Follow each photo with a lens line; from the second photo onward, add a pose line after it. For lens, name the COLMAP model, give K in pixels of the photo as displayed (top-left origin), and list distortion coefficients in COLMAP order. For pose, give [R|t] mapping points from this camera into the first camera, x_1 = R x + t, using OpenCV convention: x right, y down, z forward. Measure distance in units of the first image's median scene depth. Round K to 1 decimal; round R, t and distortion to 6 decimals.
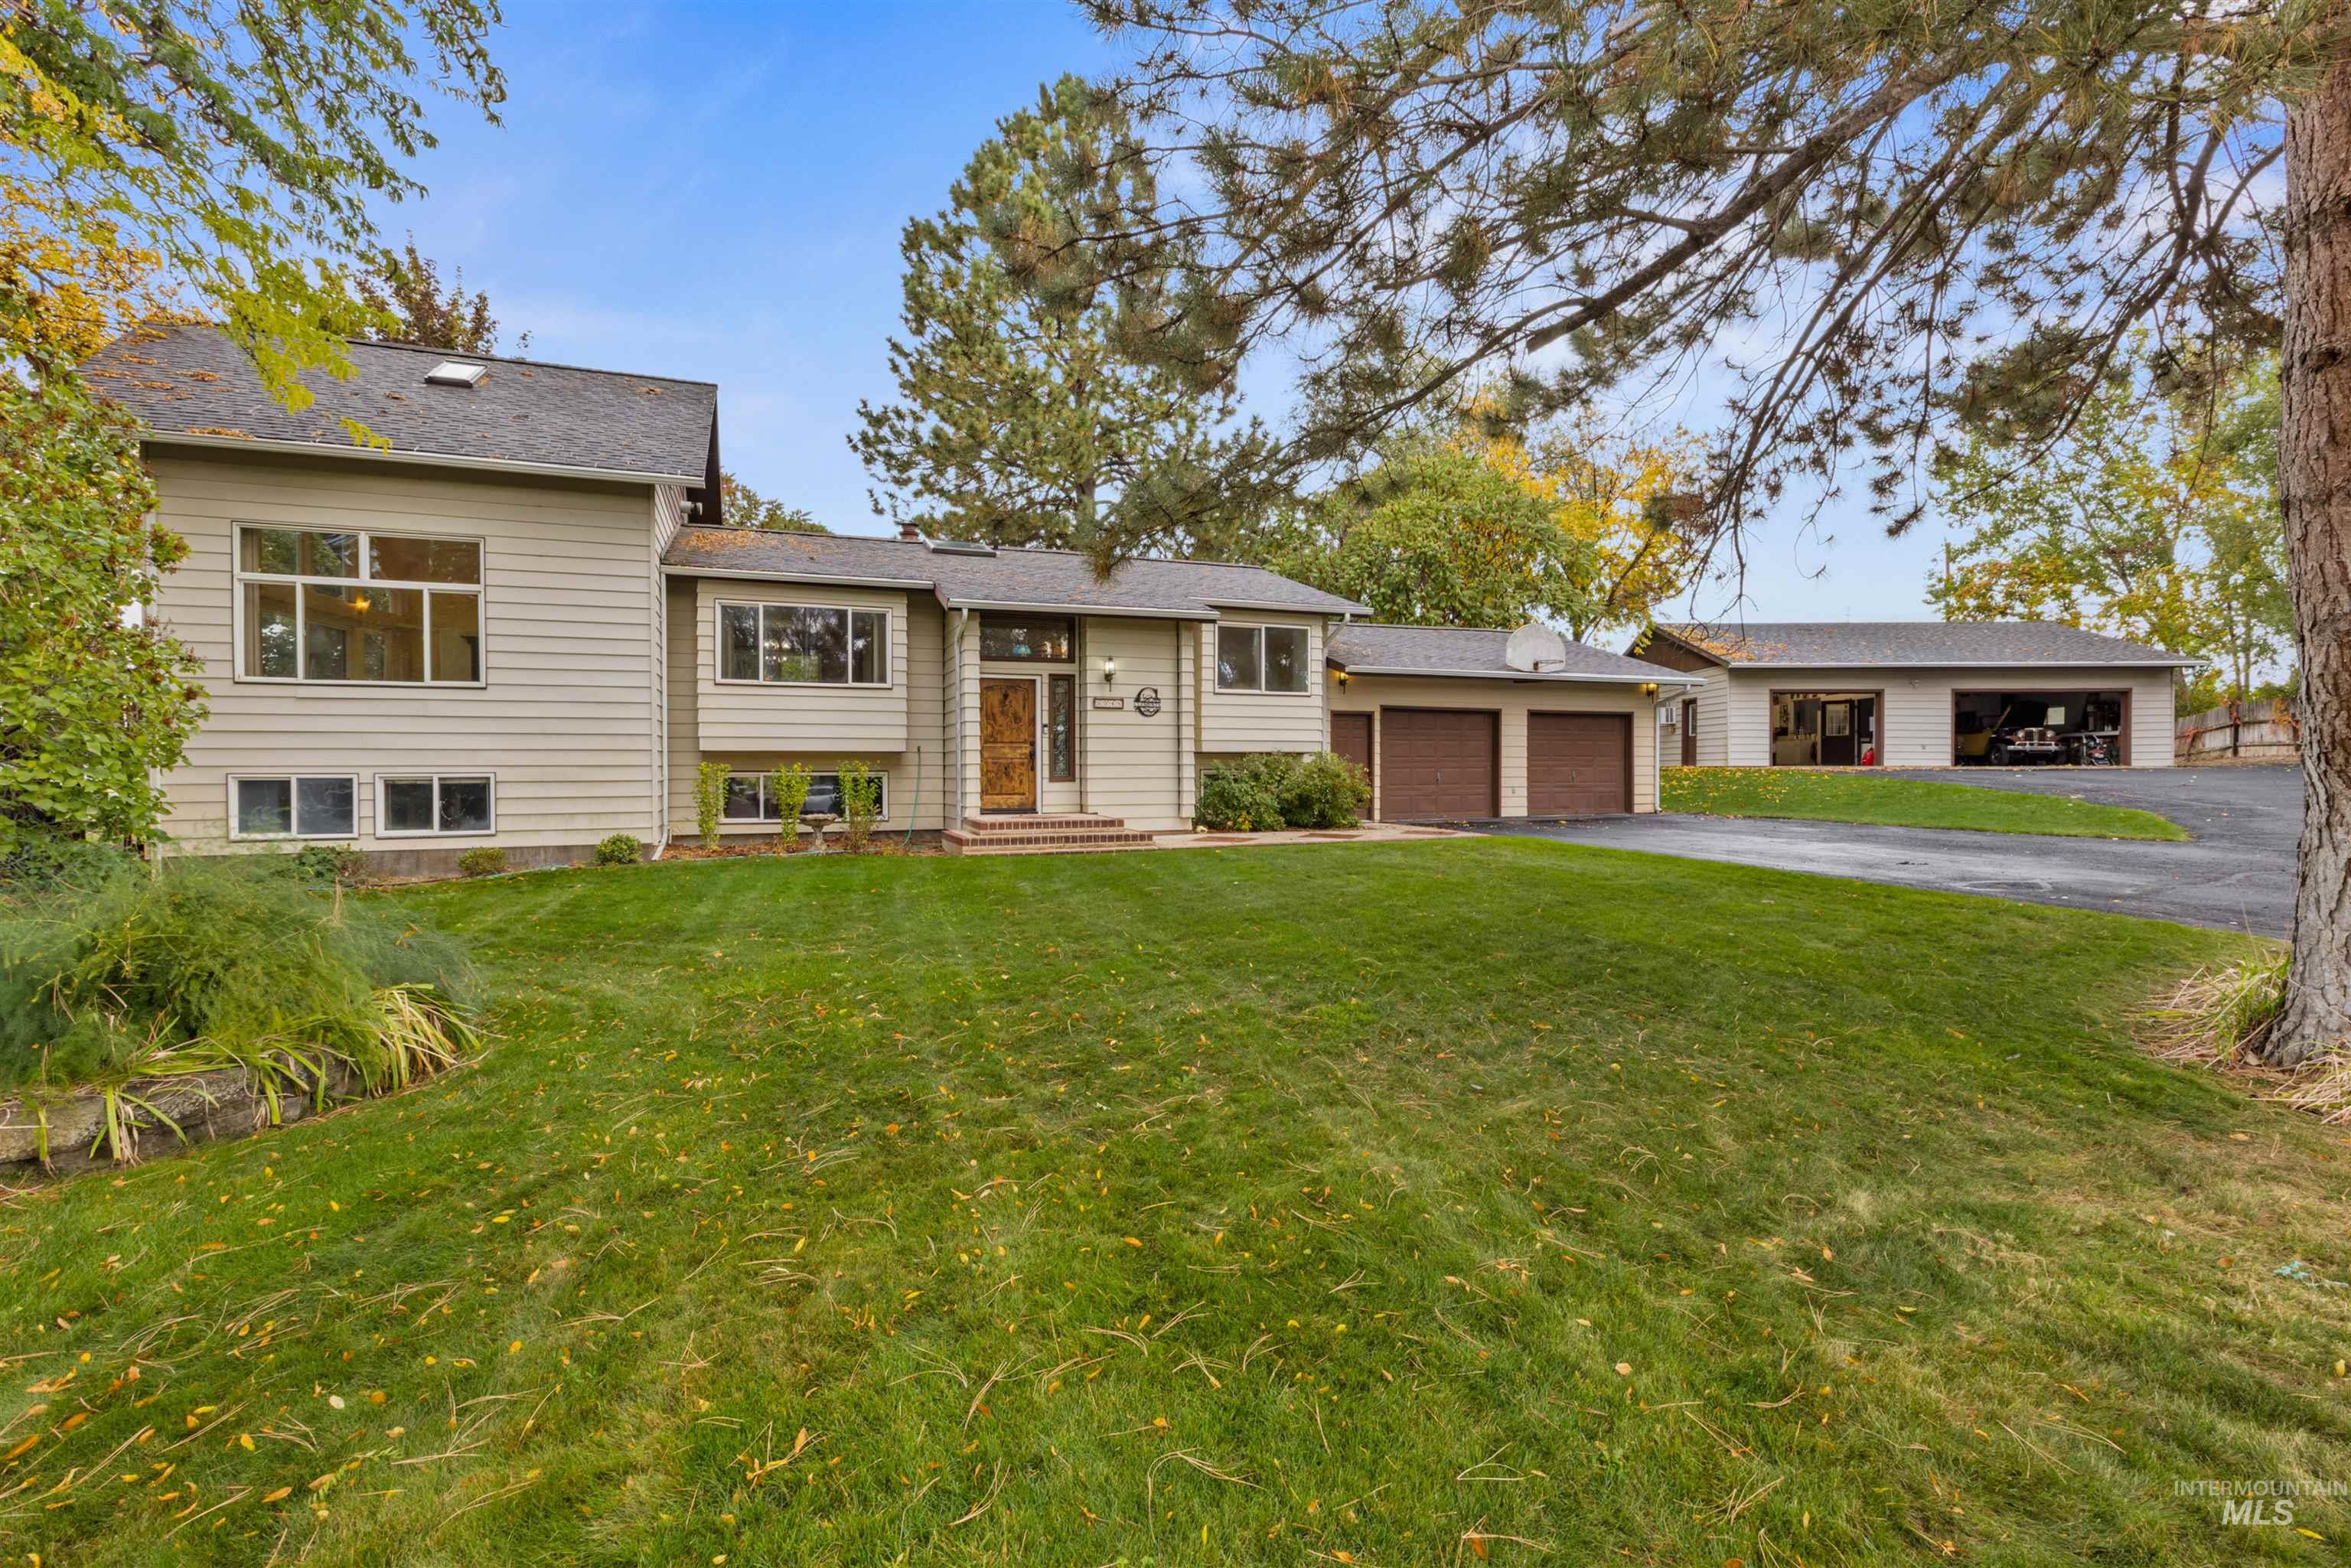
lens RADIAL K [[1061.3, 0, 1174.4], [0, 1061.3, 772.0], [0, 0, 1]] dist [0.001300, 0.000382]
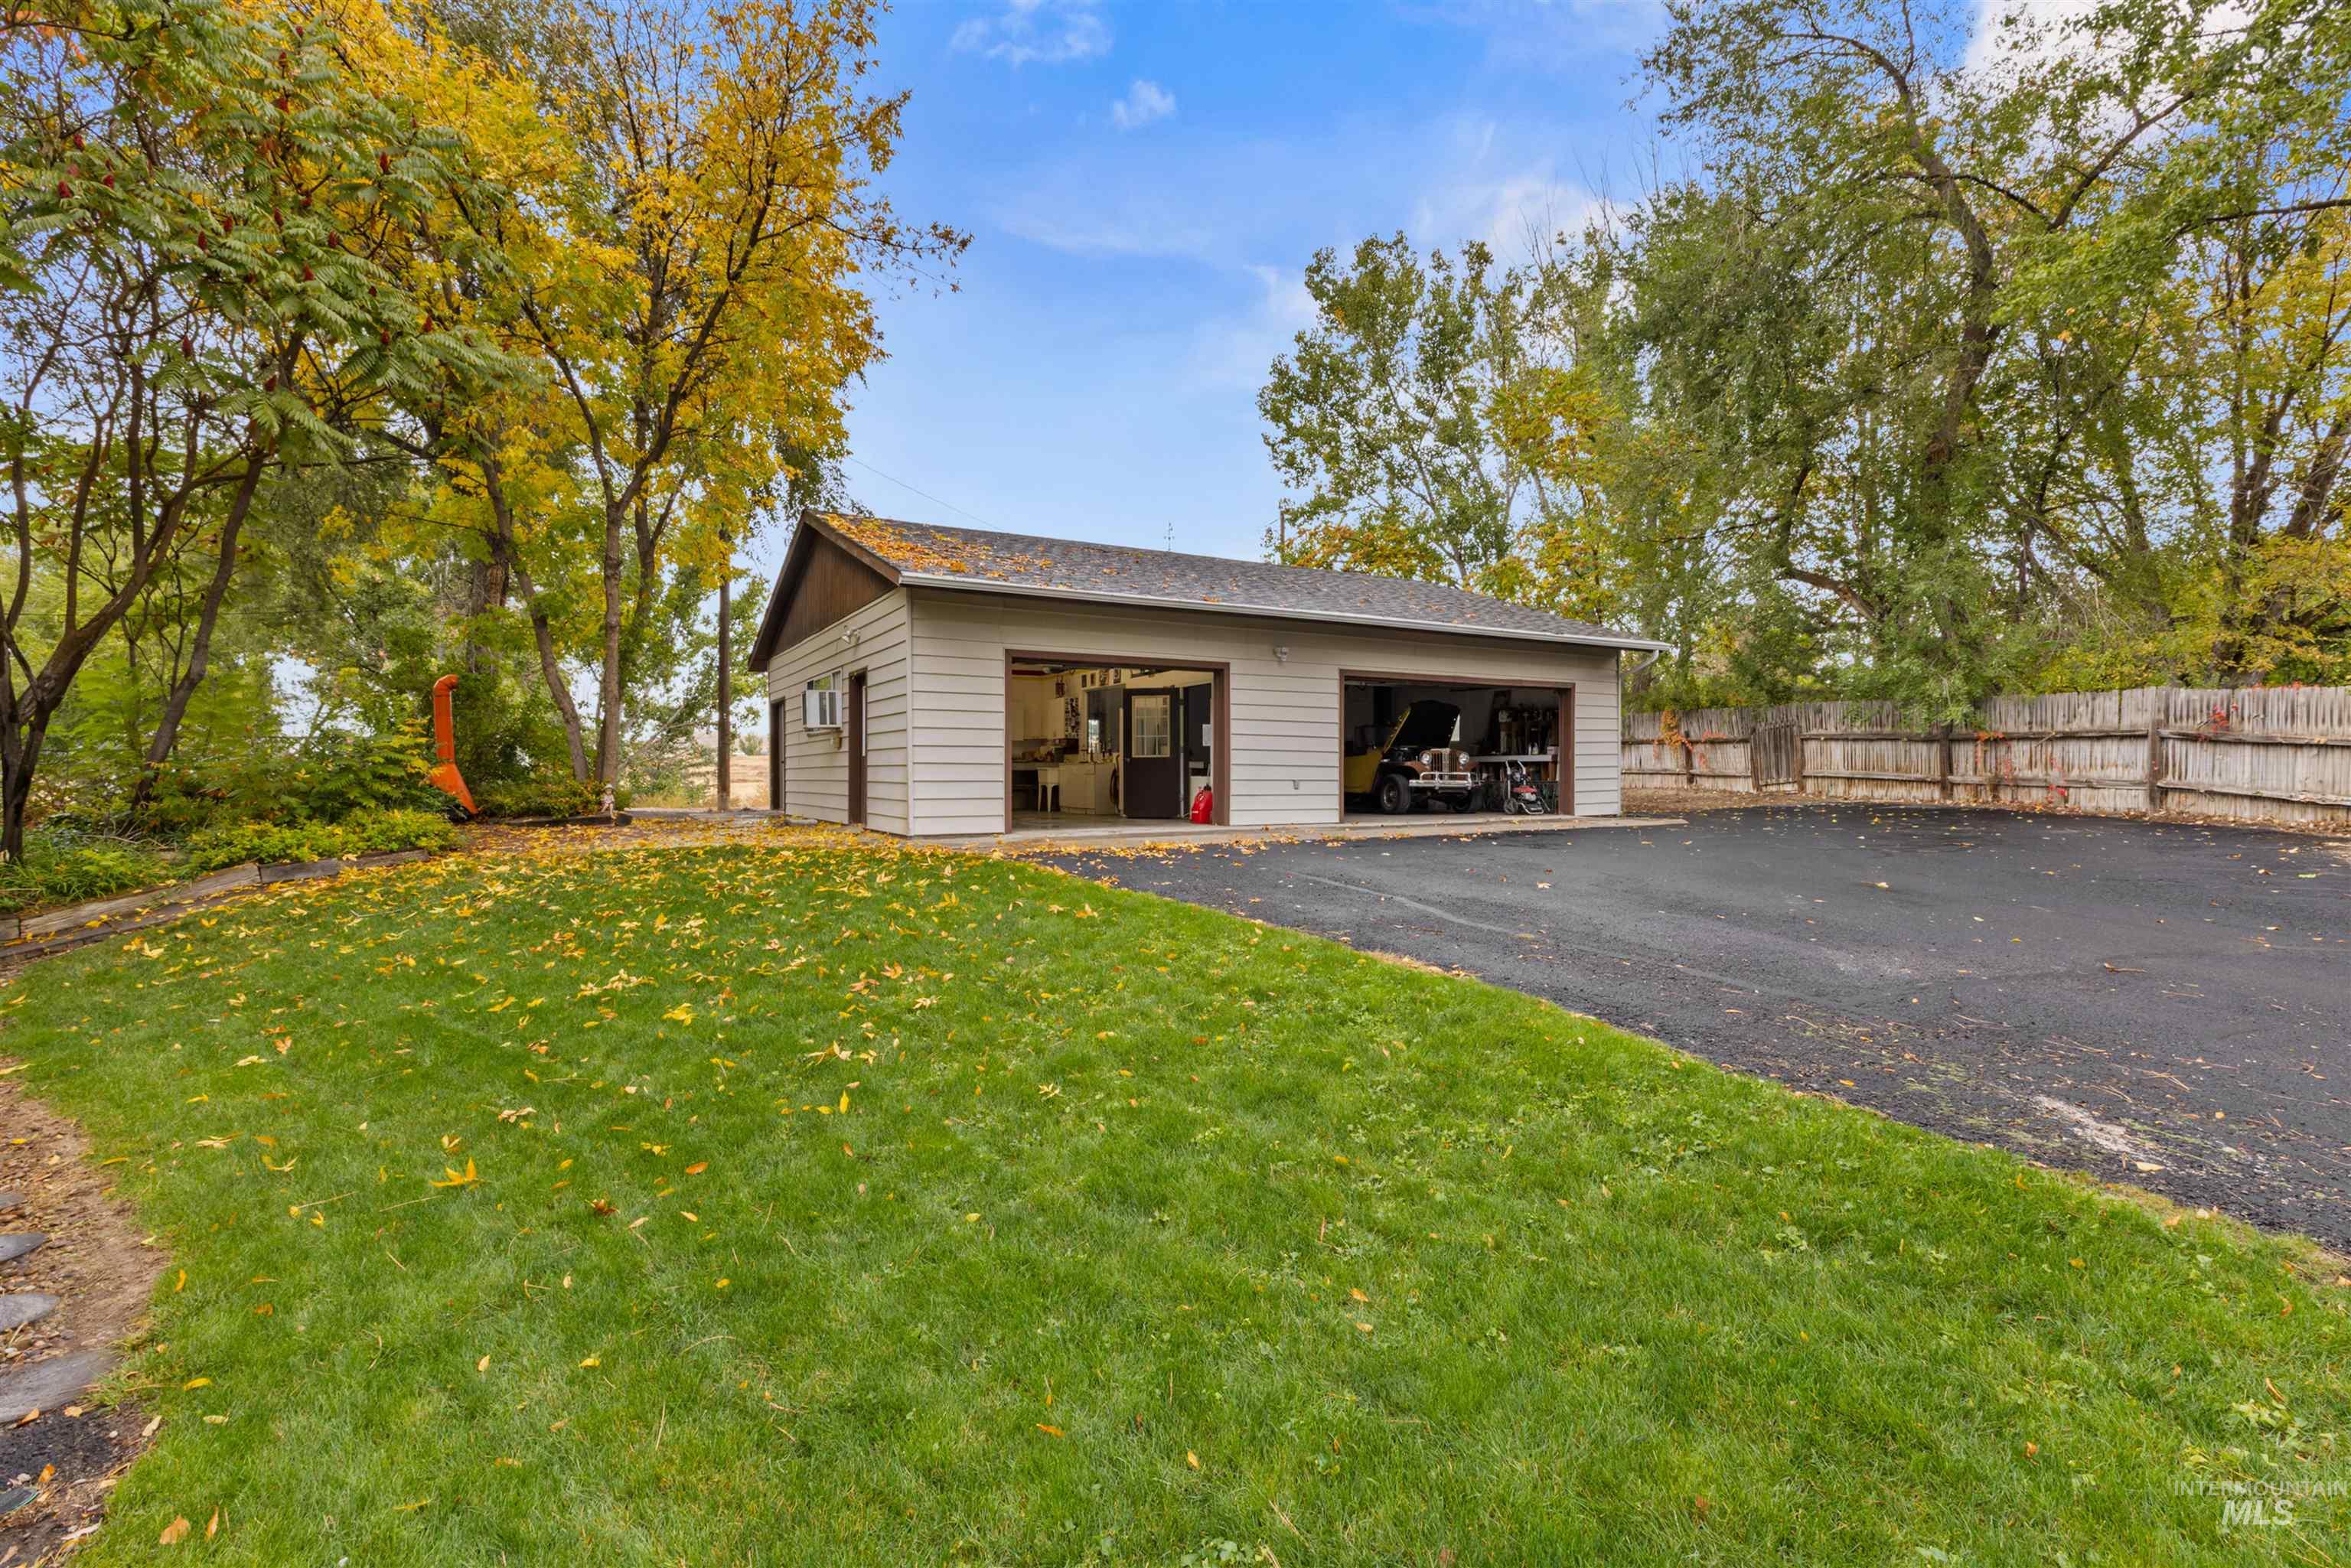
lens RADIAL K [[1083.8, 0, 1184.8], [0, 1083.8, 821.2], [0, 0, 1]] dist [-0.000892, -0.000024]
pose [[0.843836, -0.025088, 0.536014, 0.378120], [0.003041, 0.999114, 0.041976, -0.026999], [-0.536593, -0.033791, 0.843165, 0.582501]]
